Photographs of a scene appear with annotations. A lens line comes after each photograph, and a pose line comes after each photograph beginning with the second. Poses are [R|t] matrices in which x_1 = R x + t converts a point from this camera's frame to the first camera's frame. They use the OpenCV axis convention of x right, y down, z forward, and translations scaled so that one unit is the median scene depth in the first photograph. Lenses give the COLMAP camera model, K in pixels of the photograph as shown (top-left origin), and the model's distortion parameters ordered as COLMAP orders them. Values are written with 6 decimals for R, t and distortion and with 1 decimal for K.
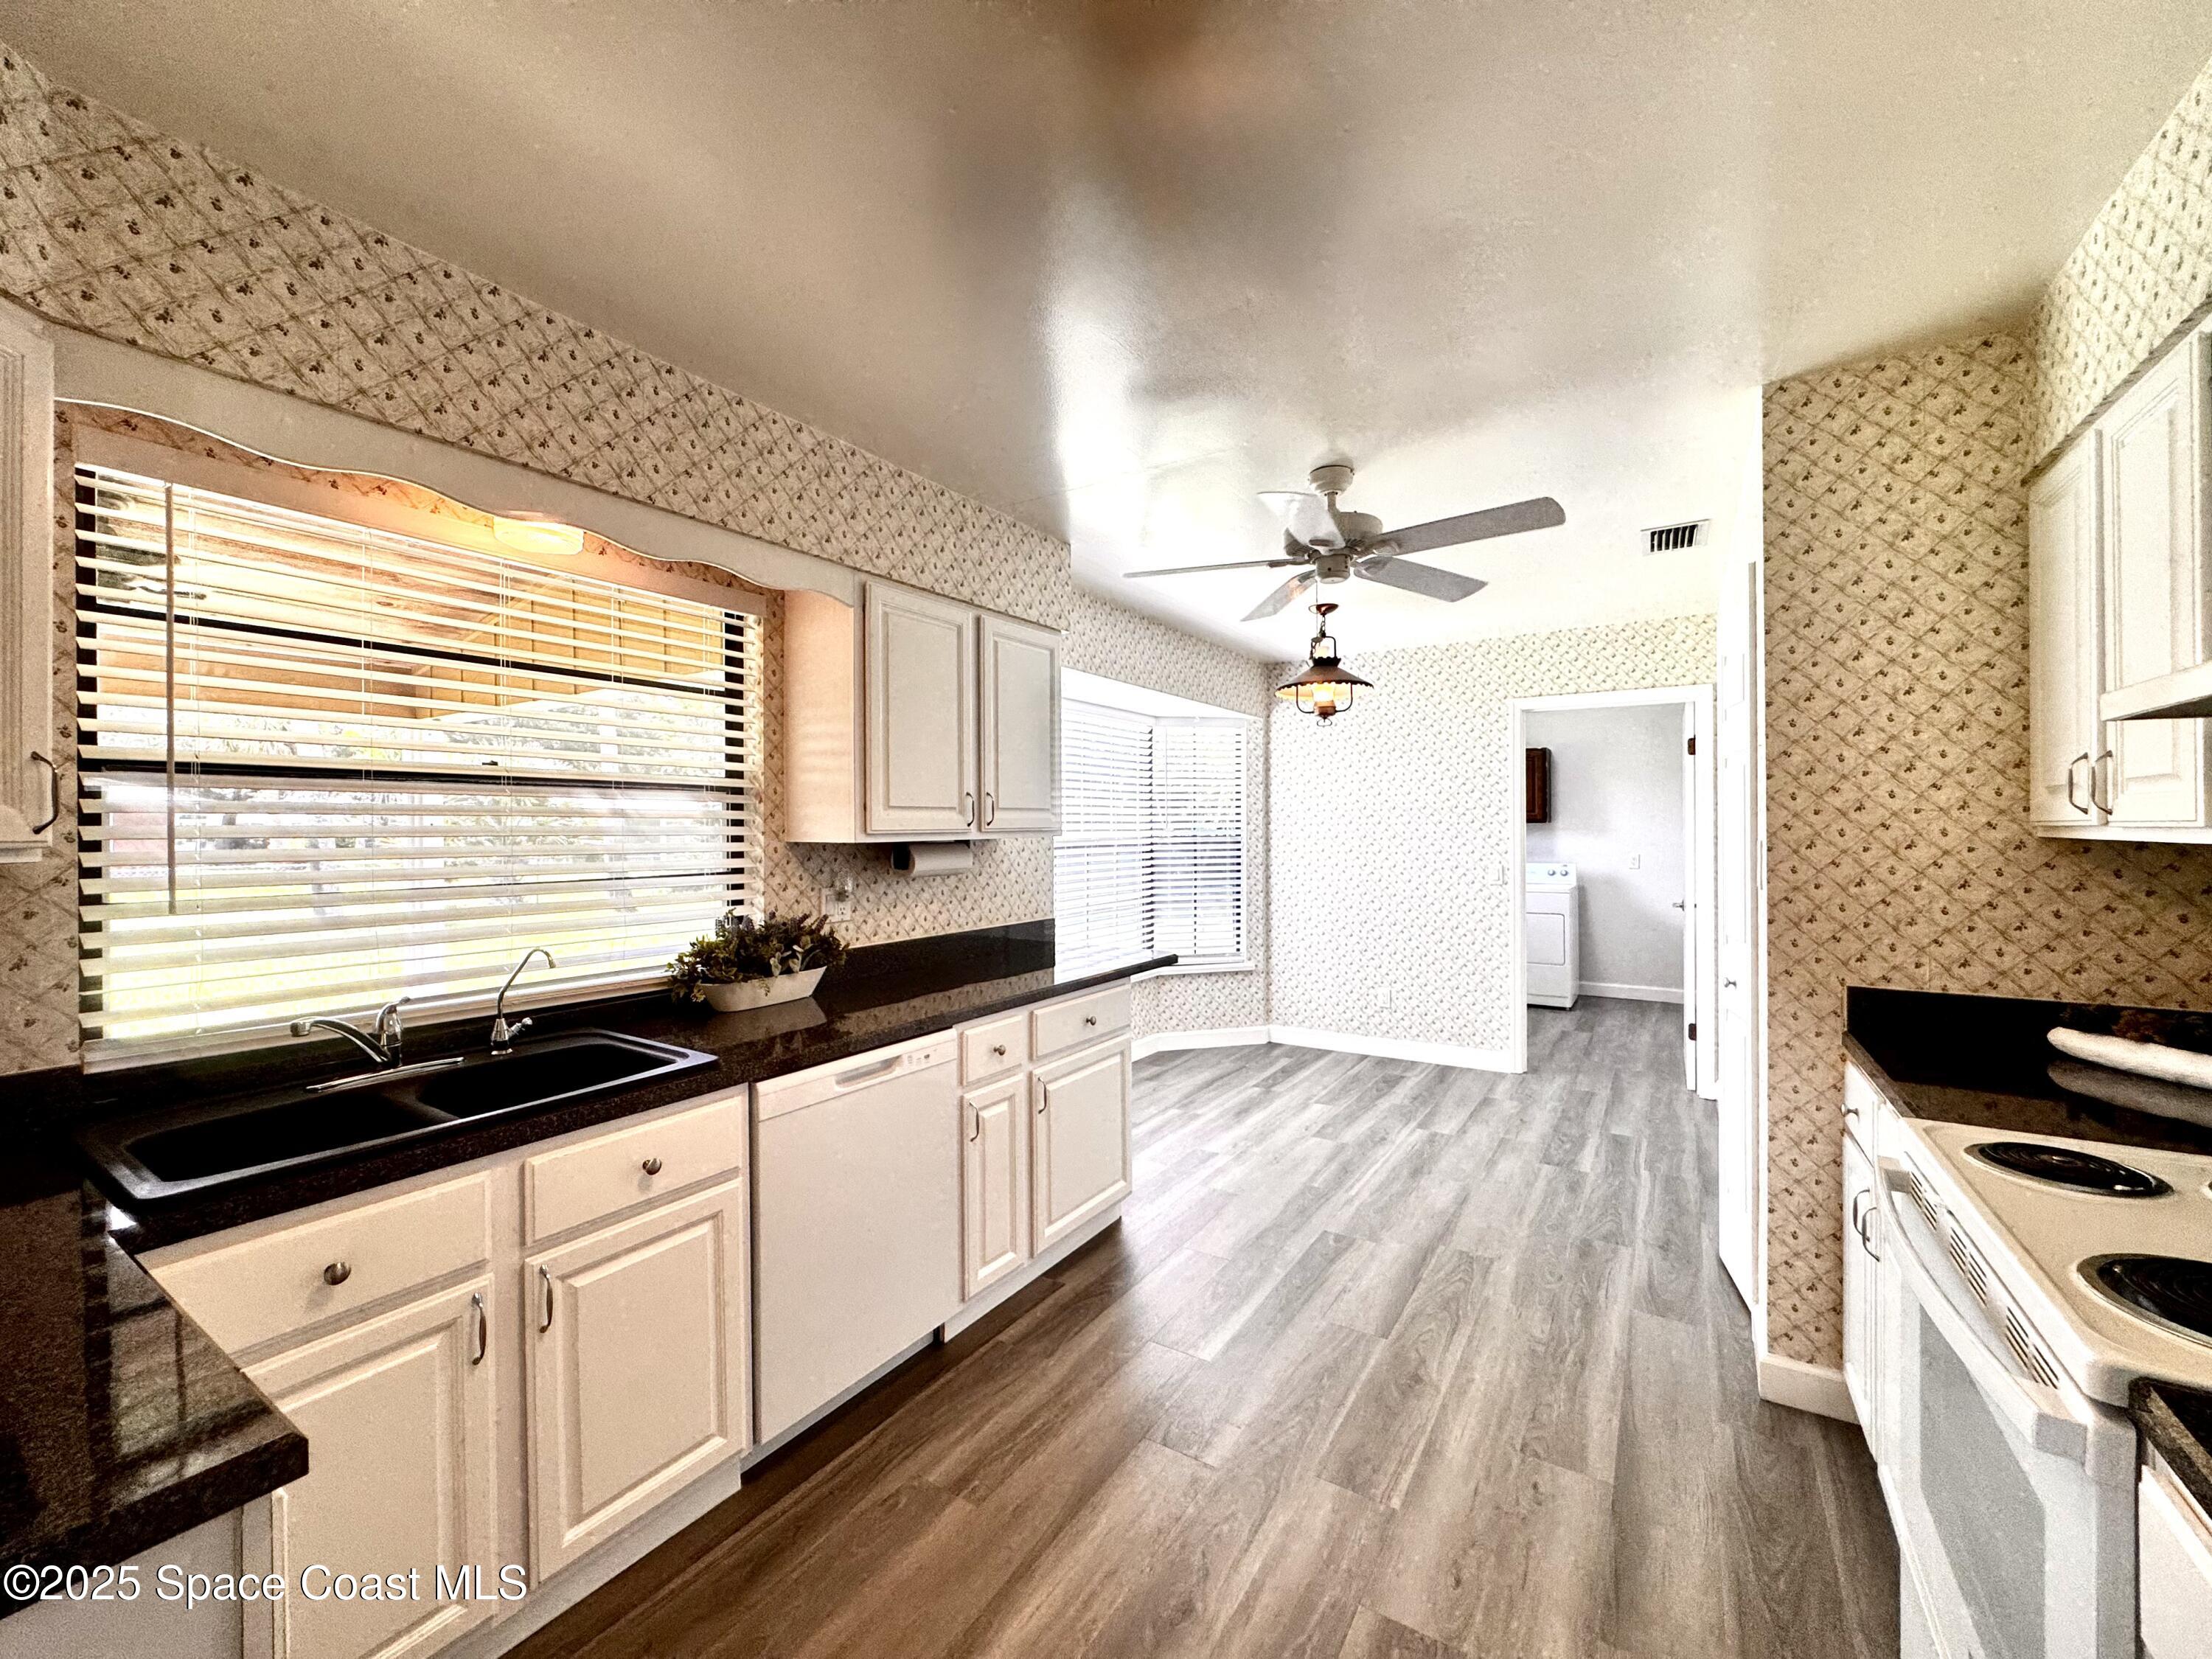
lens RADIAL K [[882.8, 0, 1106.0], [0, 882.8, 829.5], [0, 0, 1]] dist [-0.001280, -0.000231]
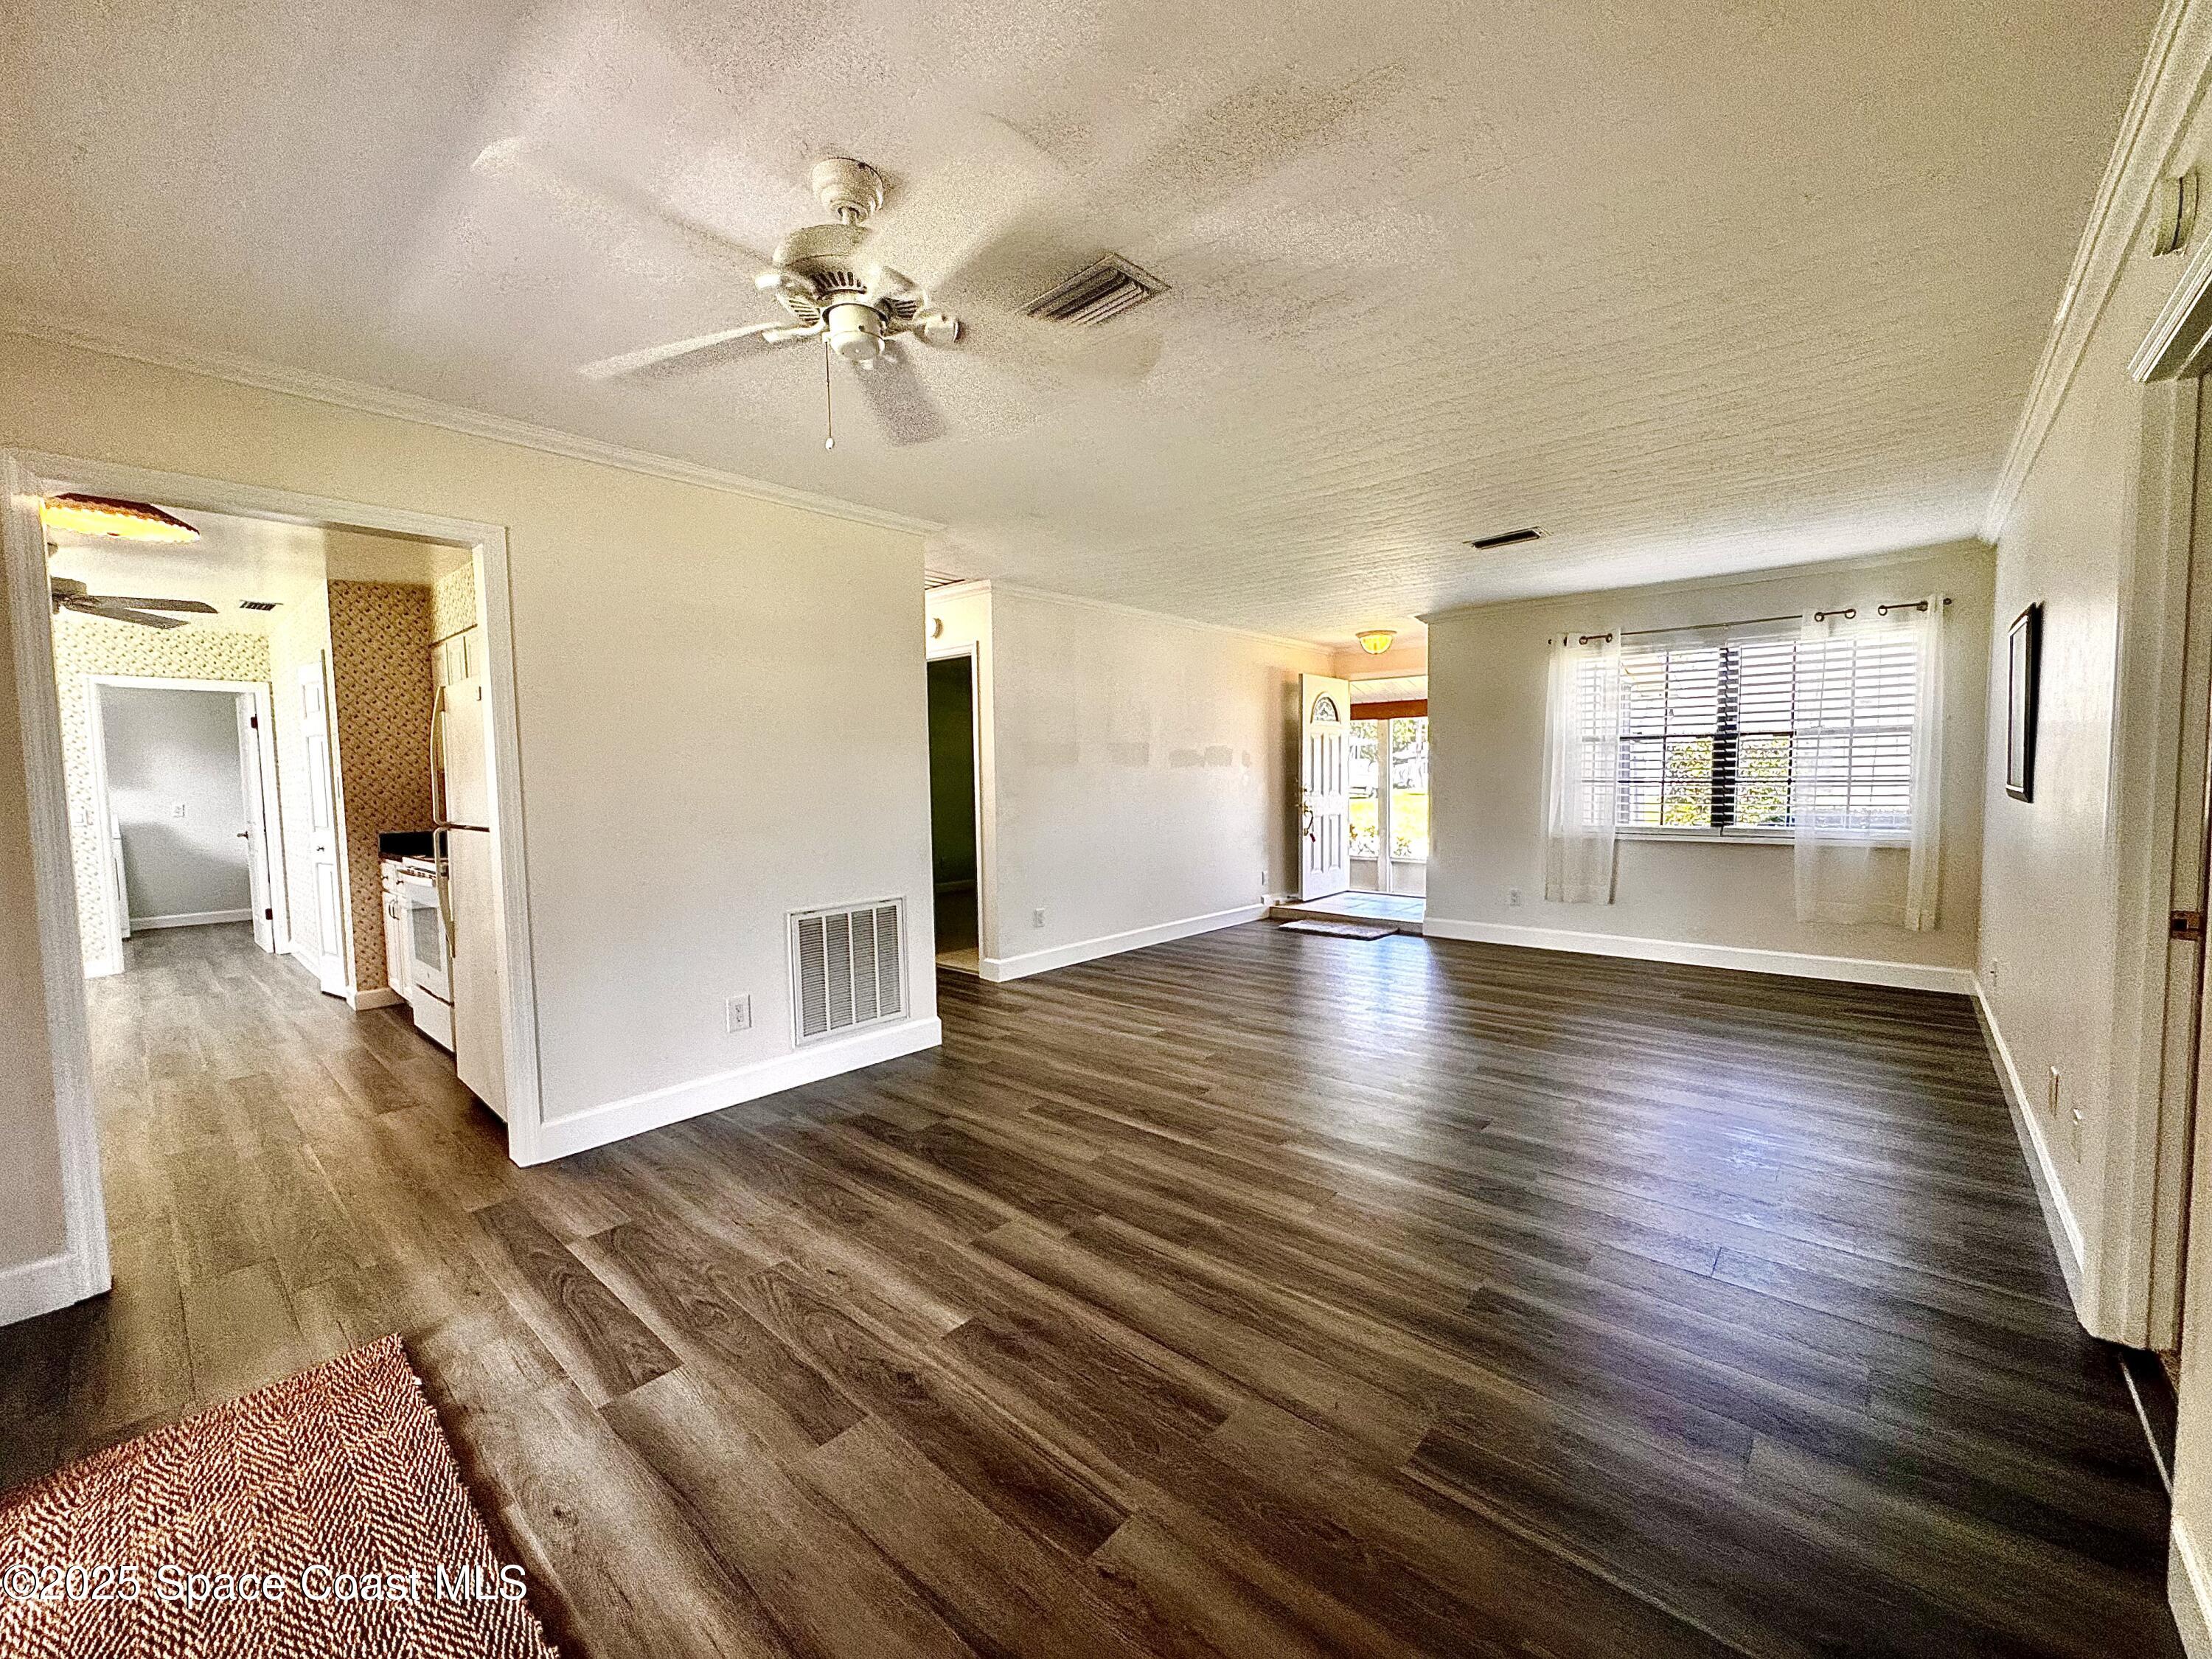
lens RADIAL K [[889.4, 0, 1106.0], [0, 889.4, 829.5], [0, 0, 1]] dist [-0.001079, -0.000191]
pose [[0.155438, -0.059352, 0.986061, -1.037171], [0.019569, 0.998183, 0.056997, 0.048683], [-0.987652, 0.010437, 0.156317, -1.121135]]
